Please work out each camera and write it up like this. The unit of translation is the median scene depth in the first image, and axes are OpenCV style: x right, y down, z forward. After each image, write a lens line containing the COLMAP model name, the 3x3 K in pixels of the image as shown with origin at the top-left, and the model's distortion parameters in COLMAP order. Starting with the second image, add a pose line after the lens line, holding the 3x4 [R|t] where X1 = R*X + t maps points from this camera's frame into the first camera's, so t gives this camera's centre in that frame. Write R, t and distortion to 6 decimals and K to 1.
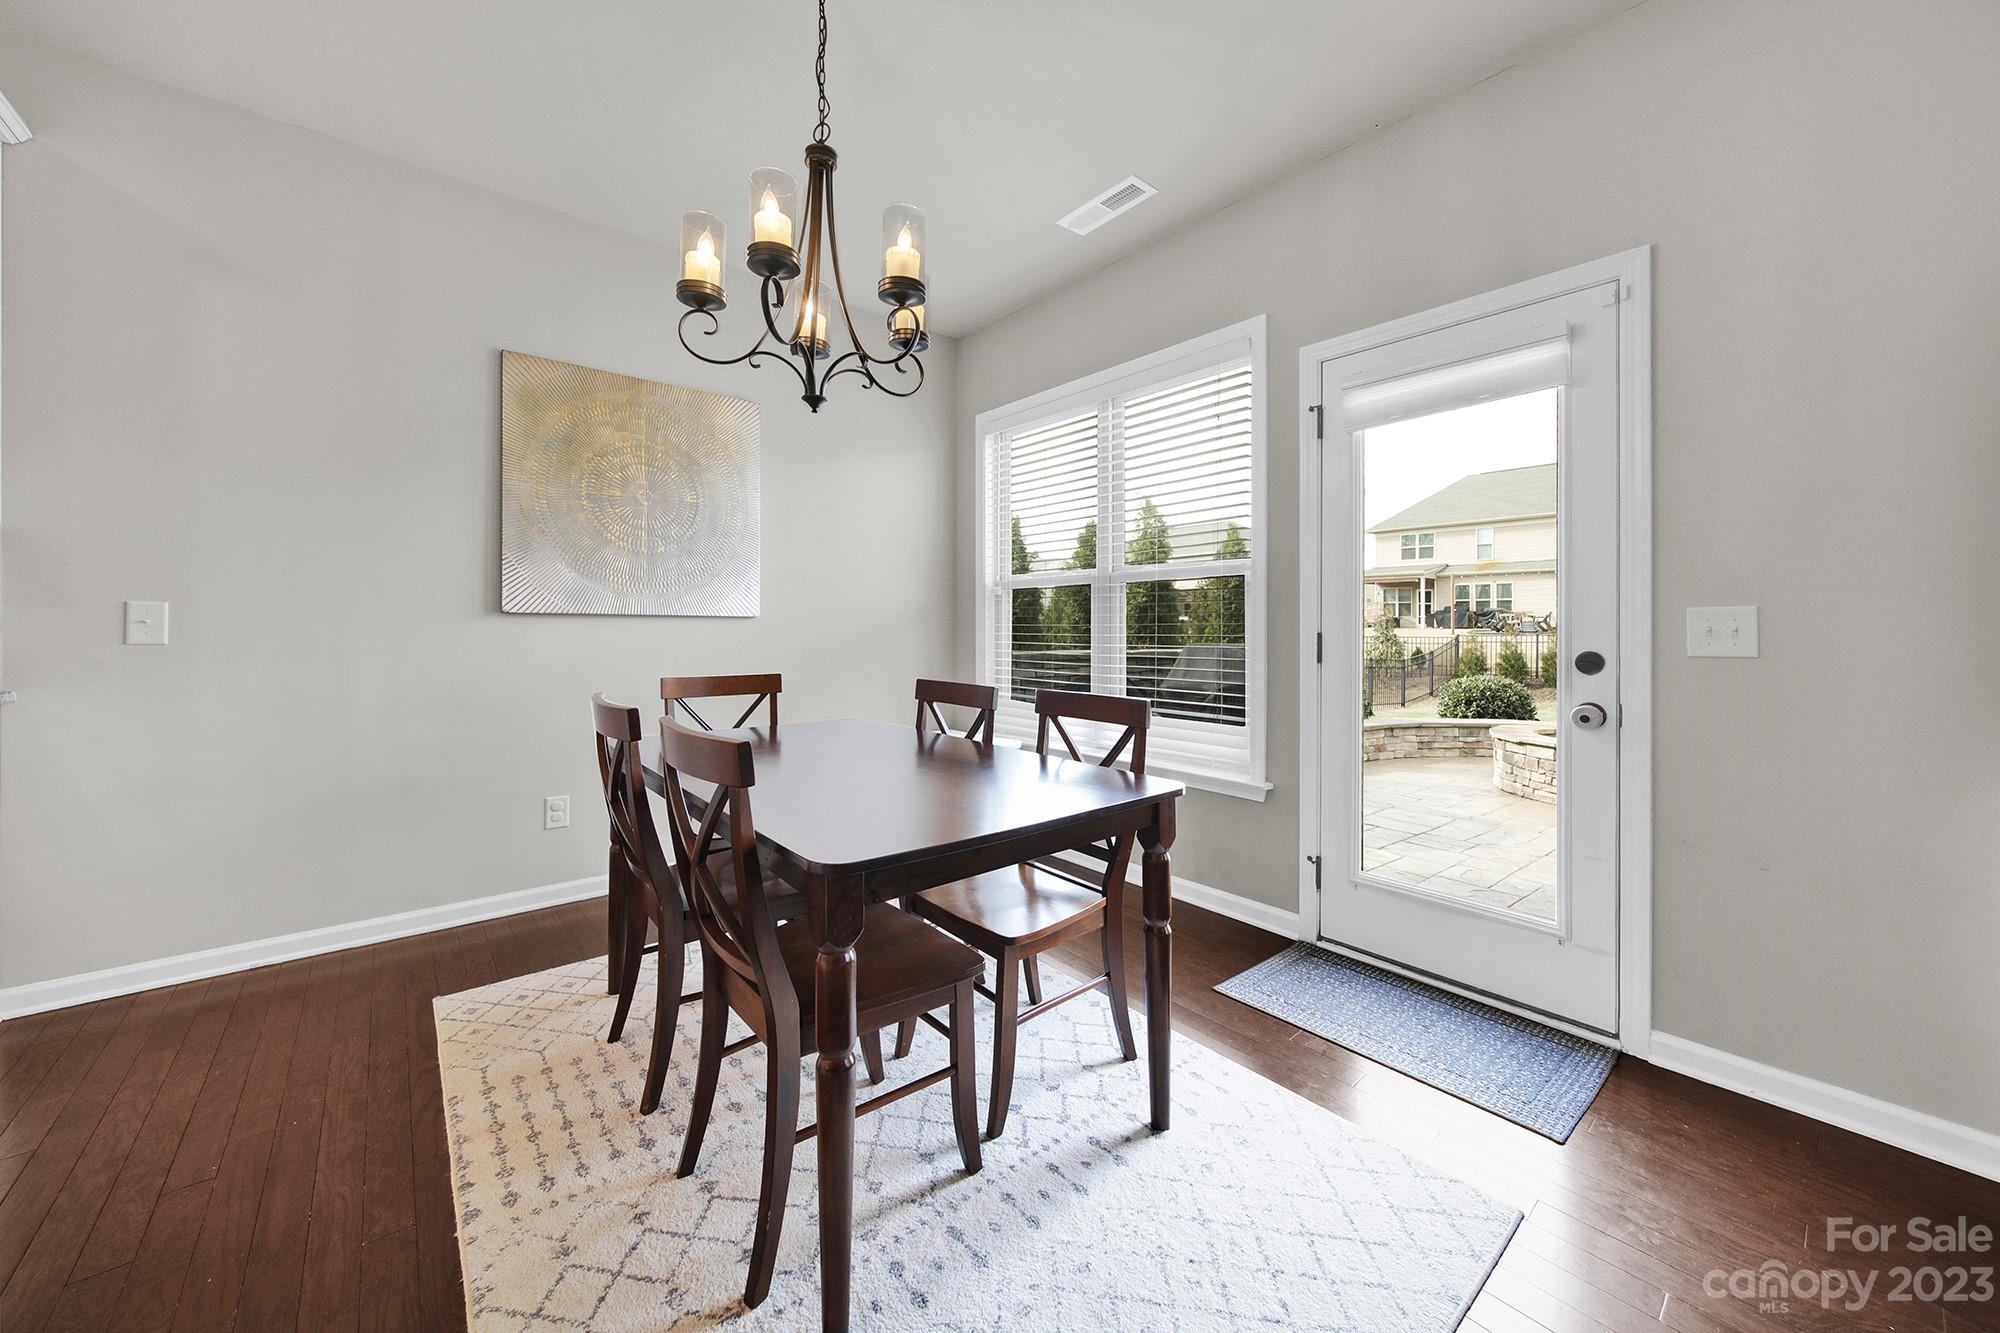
lens RADIAL K [[740.3, 0, 1006.7], [0, 740.3, 628.4], [0, 0, 1]] dist [0.000320, -0.000015]
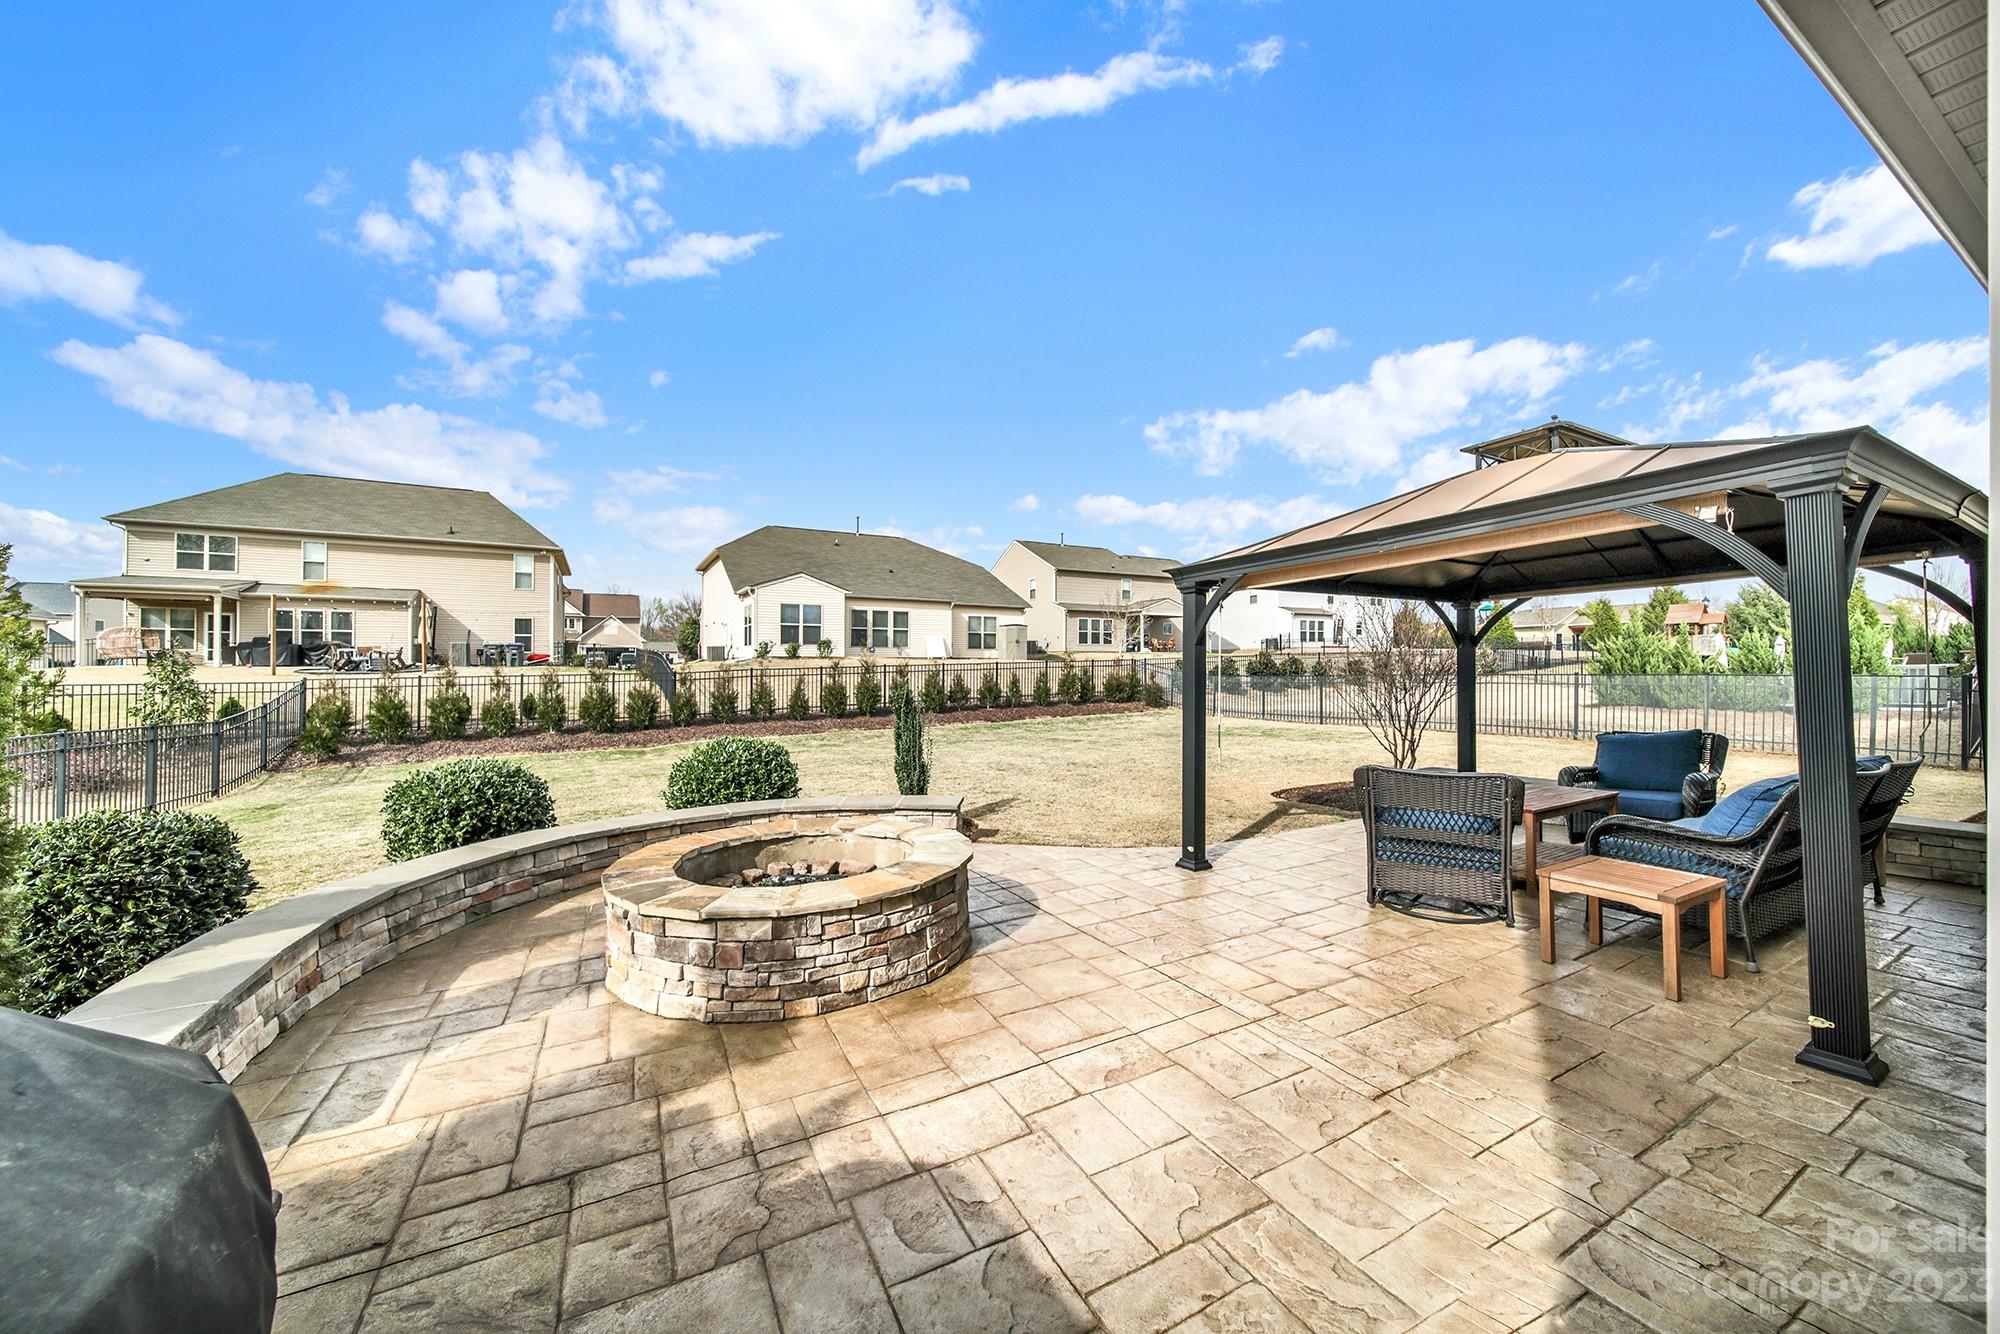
lens RADIAL K [[709.8, 0, 1006.7], [0, 709.8, 658.2], [0, 0, 1]] dist [-0.000533, -0.000186]
pose [[0.200843, 0.005724, 0.979607, 0.036072], [-0.000242, 0.999983, -0.005793, -0.004036], [-0.979623, 0.000926, 0.200841, 0.101566]]
